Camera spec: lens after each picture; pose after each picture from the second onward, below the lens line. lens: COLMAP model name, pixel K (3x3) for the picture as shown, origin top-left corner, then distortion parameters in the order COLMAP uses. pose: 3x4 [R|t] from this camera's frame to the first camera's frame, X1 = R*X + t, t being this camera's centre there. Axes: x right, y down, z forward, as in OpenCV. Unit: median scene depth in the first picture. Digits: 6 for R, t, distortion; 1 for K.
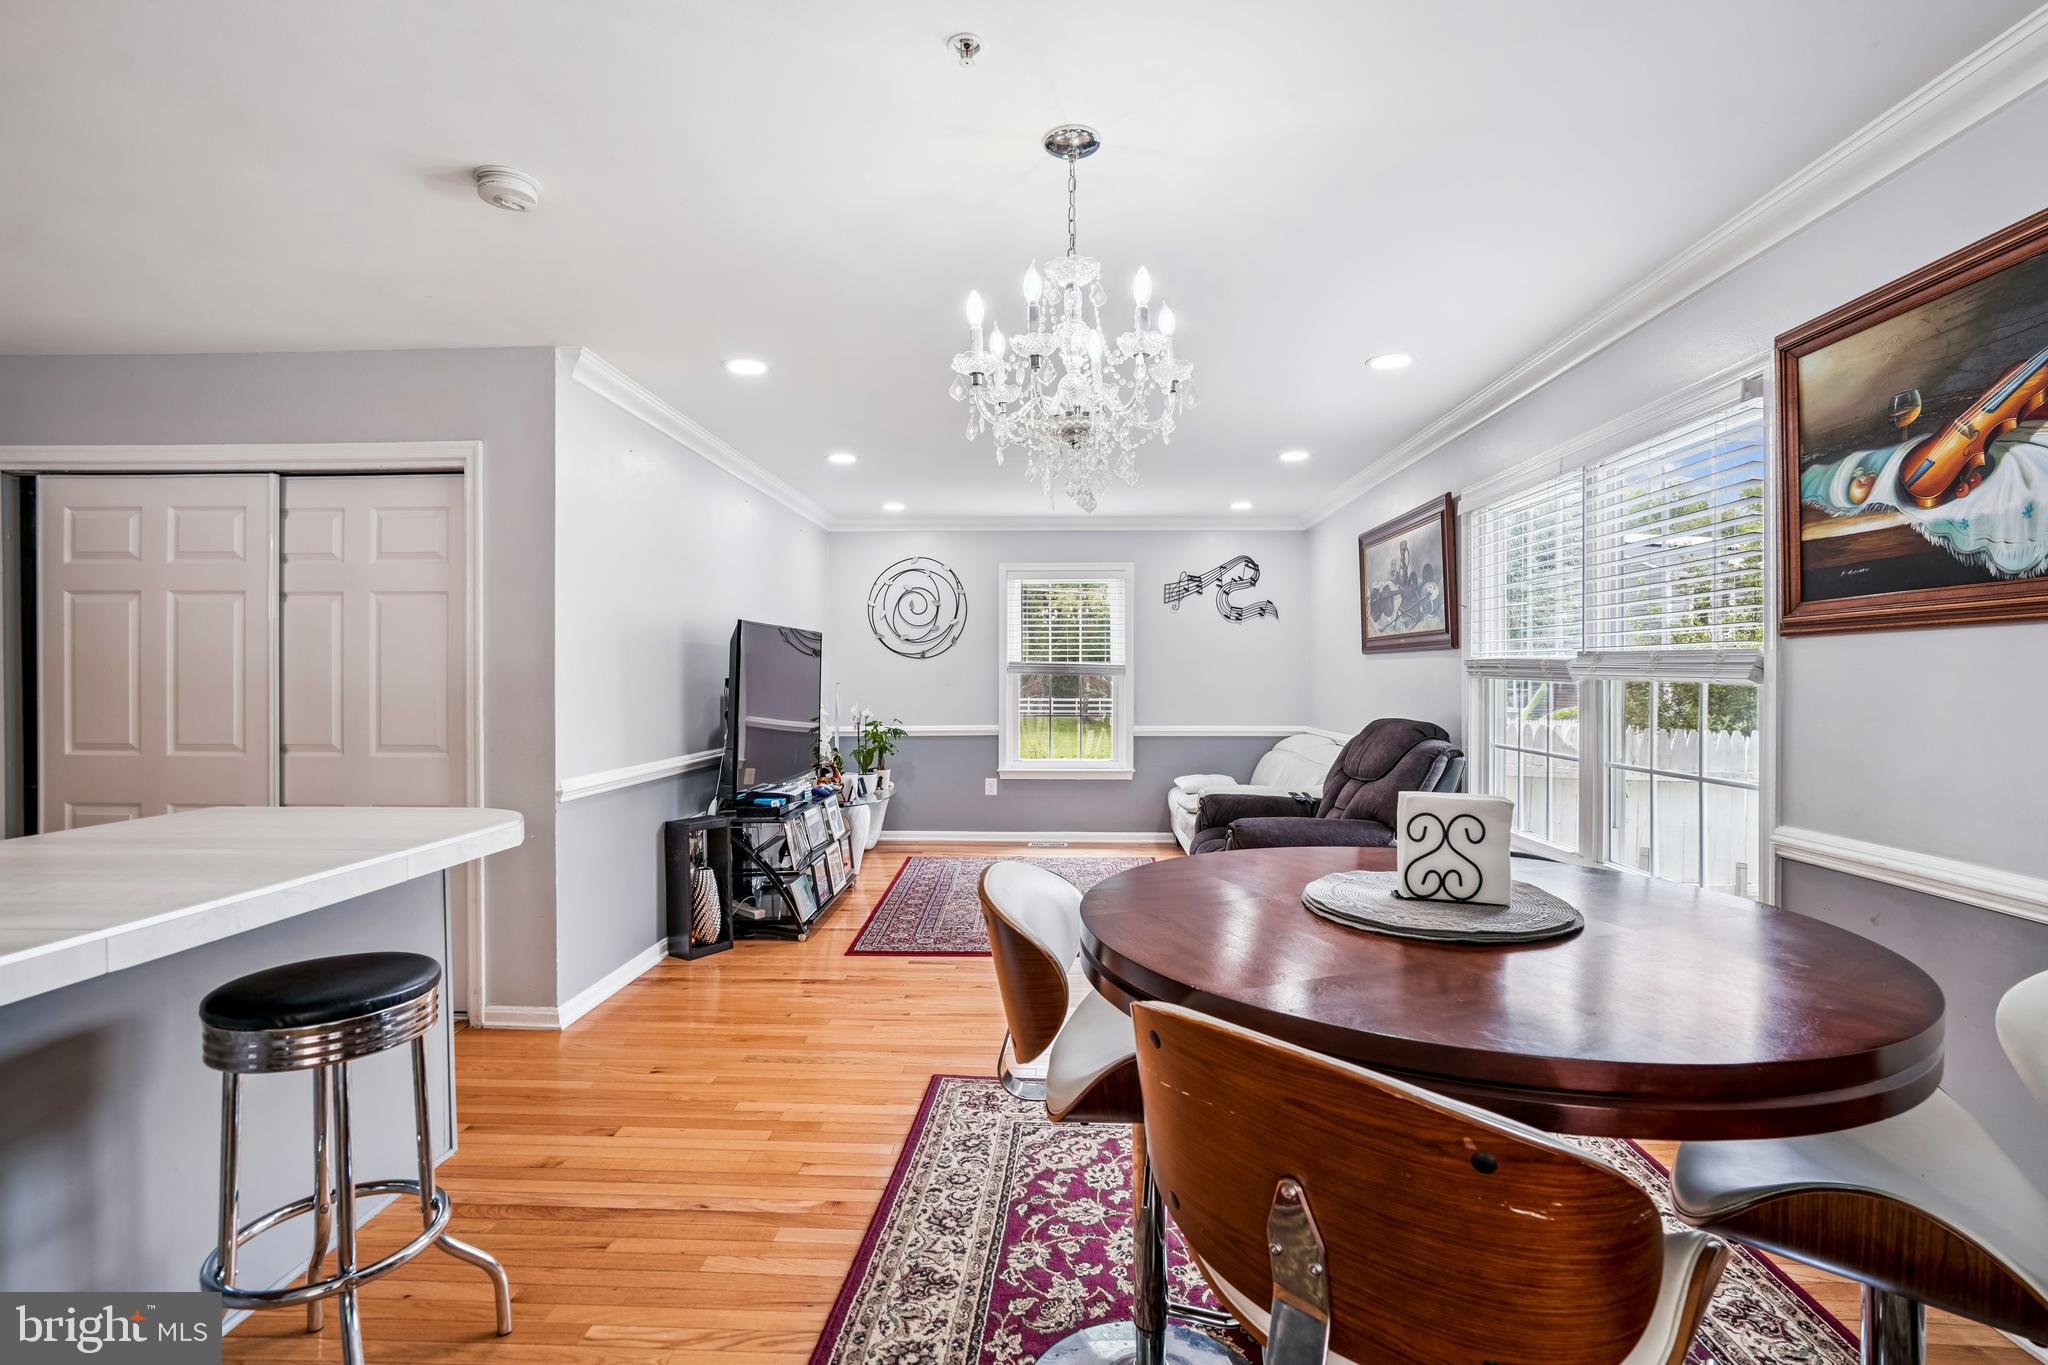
lens RADIAL K [[945.0, 0, 1027.8], [0, 945.0, 678.0], [0, 0, 1]] dist [-0.042780, 0.022845]
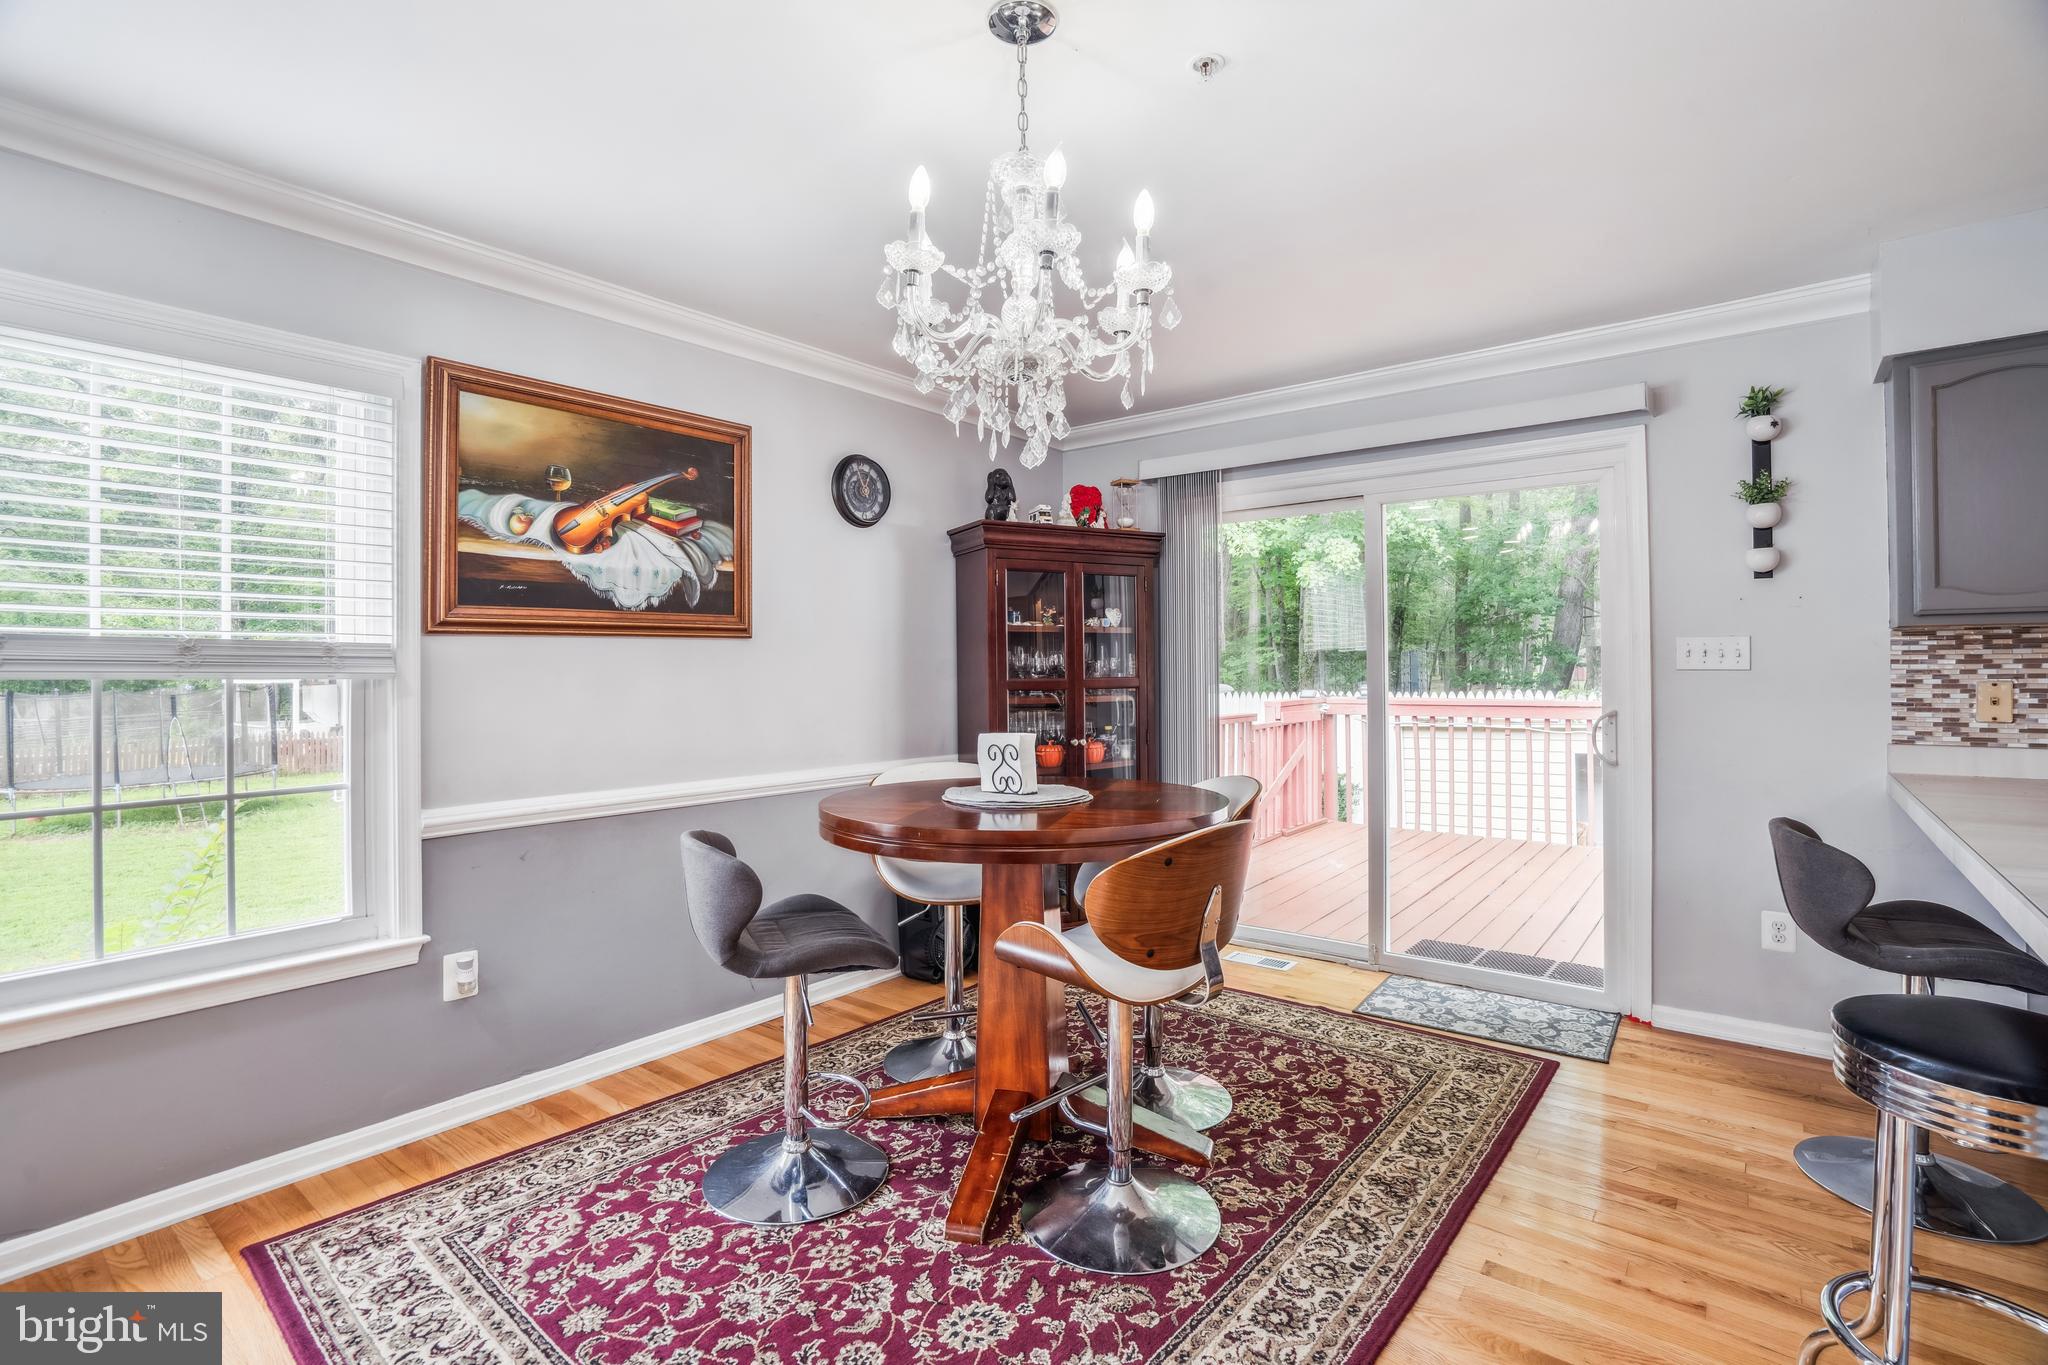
lens RADIAL K [[952.5, 0, 1016.6], [0, 952.5, 654.8], [0, 0, 1]] dist [-0.057907, 0.020308]
pose [[-0.797396, 0.014923, 0.603272, -0.394763], [0.010675, 0.999887, -0.010625, -0.001748], [-0.603362, -0.002033, -0.797465, 1.488907]]
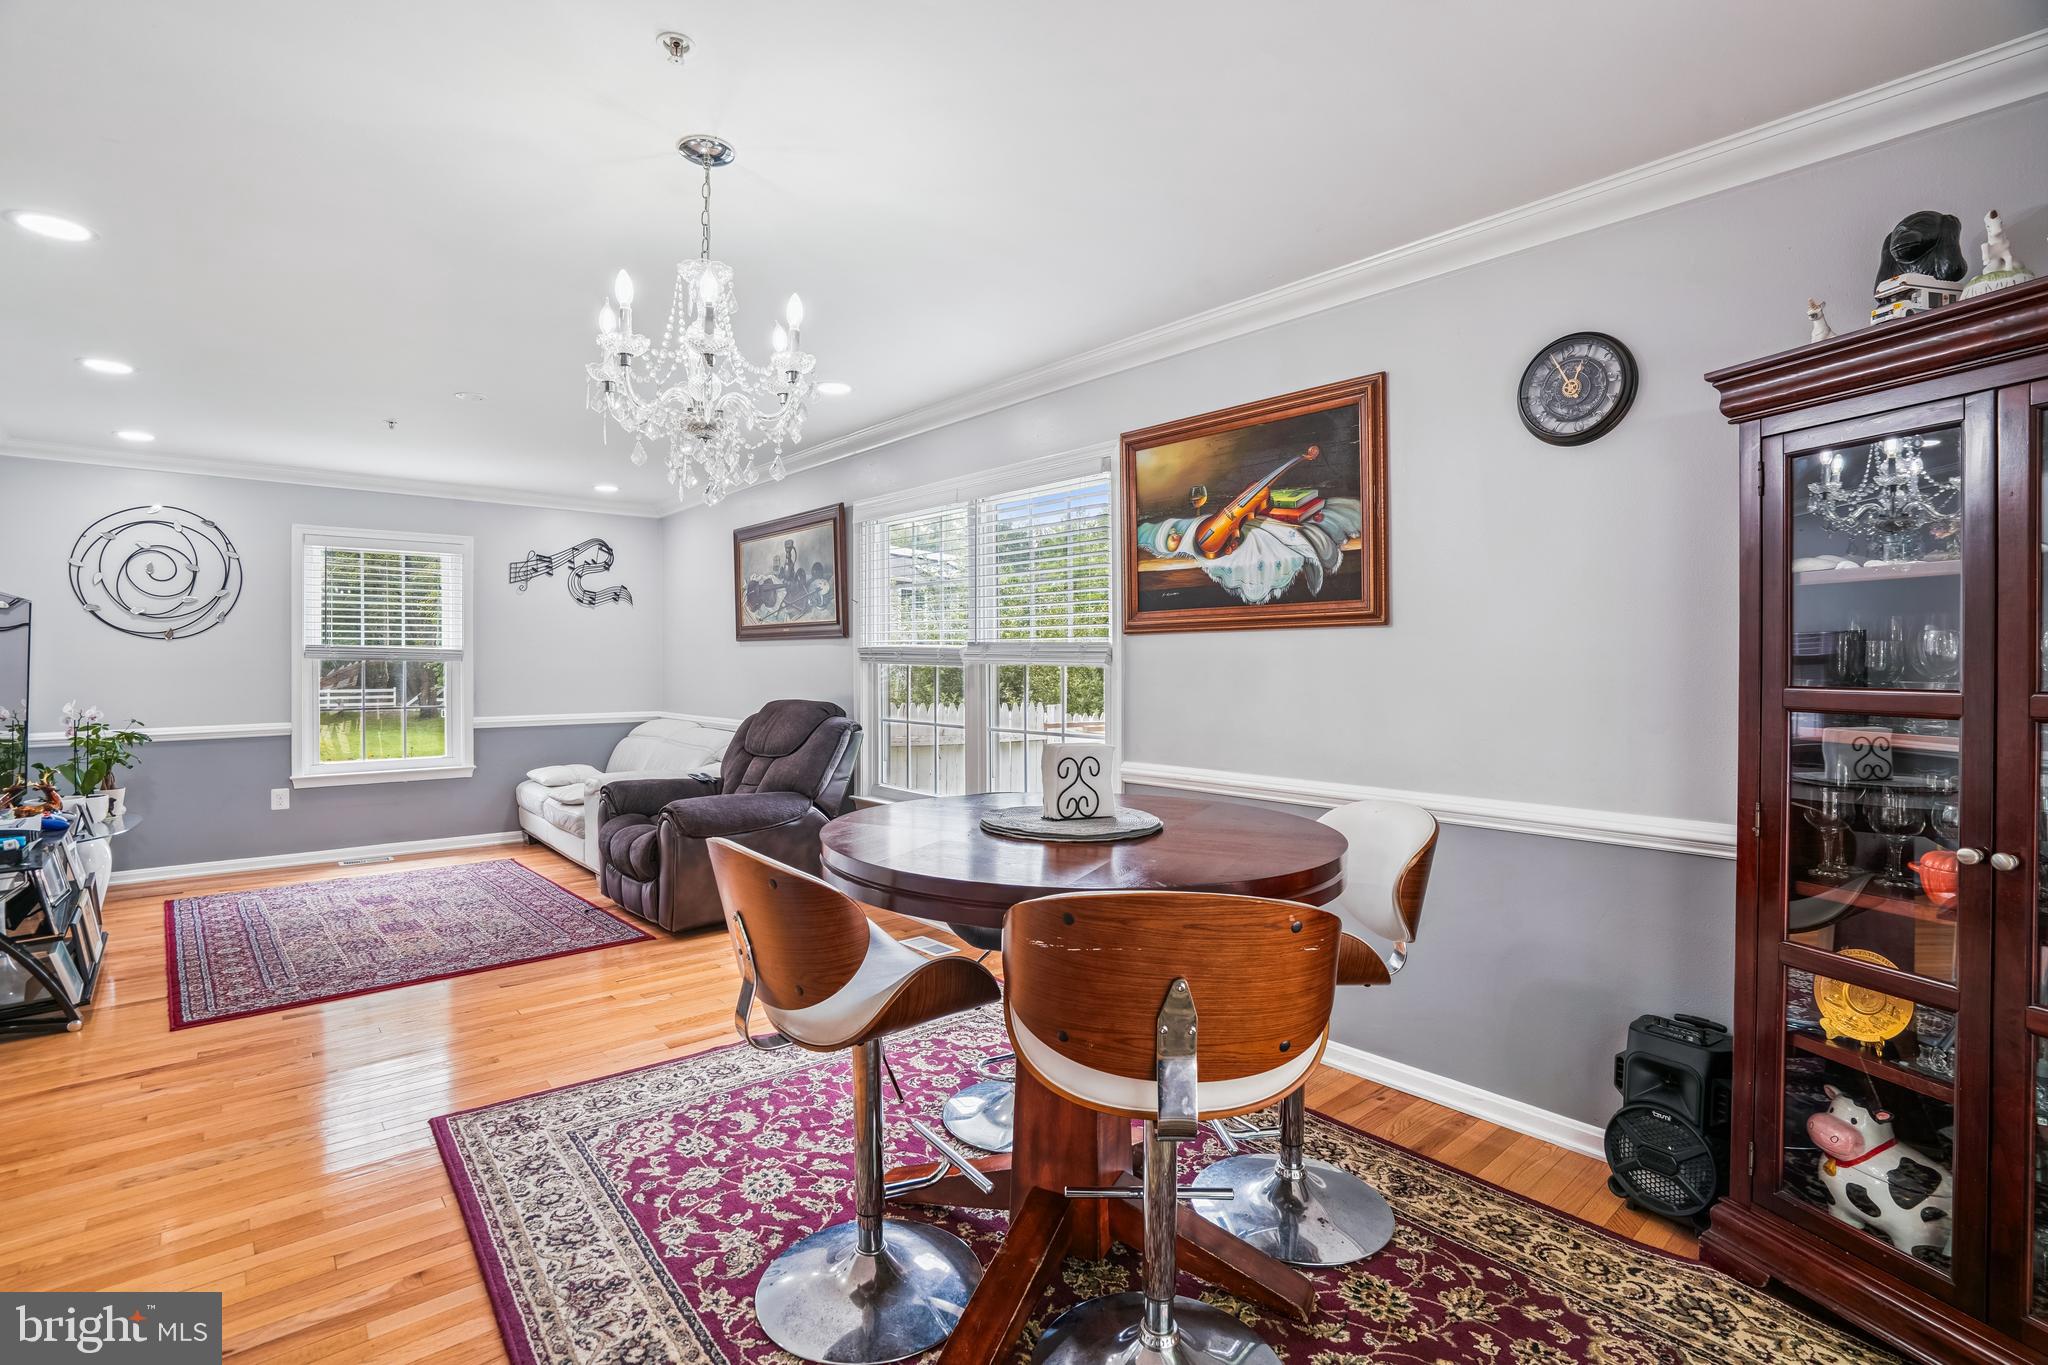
lens RADIAL K [[946.4, 0, 1003.7], [0, 946.4, 659.6], [0, 0, 1]] dist [-0.057043, 0.021260]
pose [[0.736404, 0.000324, 0.676542, -0.369782], [0.002910, 0.999989, -0.003646, 0.000913], [-0.676536, 0.004654, 0.736395, 0.011533]]
